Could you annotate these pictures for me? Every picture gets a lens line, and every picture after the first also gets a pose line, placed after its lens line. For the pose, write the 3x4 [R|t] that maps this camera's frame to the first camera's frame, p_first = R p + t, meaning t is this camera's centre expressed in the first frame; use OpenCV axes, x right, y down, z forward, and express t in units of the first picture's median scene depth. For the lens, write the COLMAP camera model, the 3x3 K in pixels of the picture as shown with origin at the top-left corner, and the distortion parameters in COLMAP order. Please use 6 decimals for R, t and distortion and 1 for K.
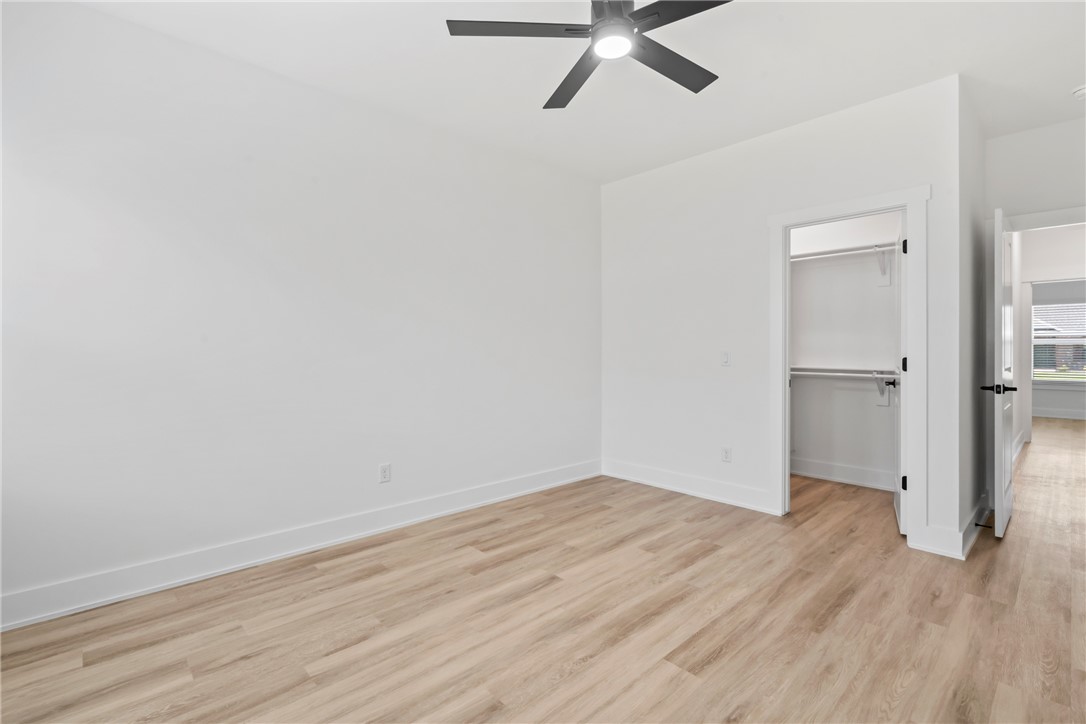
lens RADIAL K [[497.3, 0, 541.6], [0, 497.3, 349.4], [0, 0, 1]] dist [-0.003190, 0.000092]
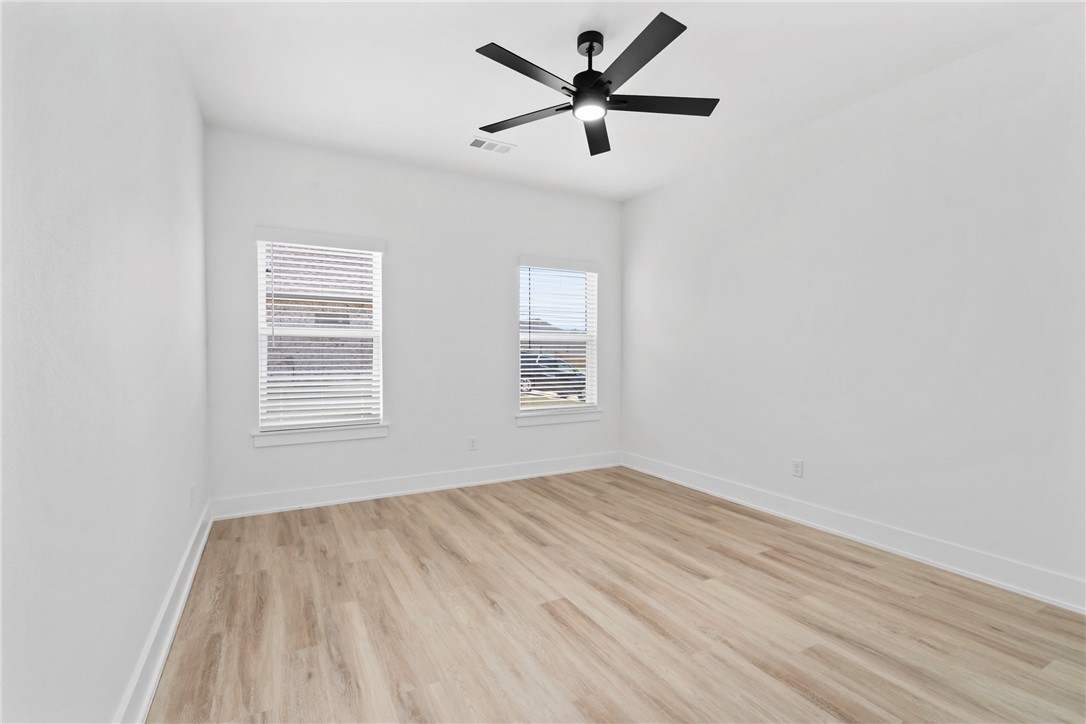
lens RADIAL K [[497.3, 0, 541.6], [0, 497.3, 349.4], [0, 0, 1]] dist [-0.003190, 0.000092]
pose [[-0.249488, -0.007272, -0.968350, 1.090183], [0.001452, 0.999968, -0.007883, -0.000734], [0.968377, -0.003372, -0.249470, 0.921045]]
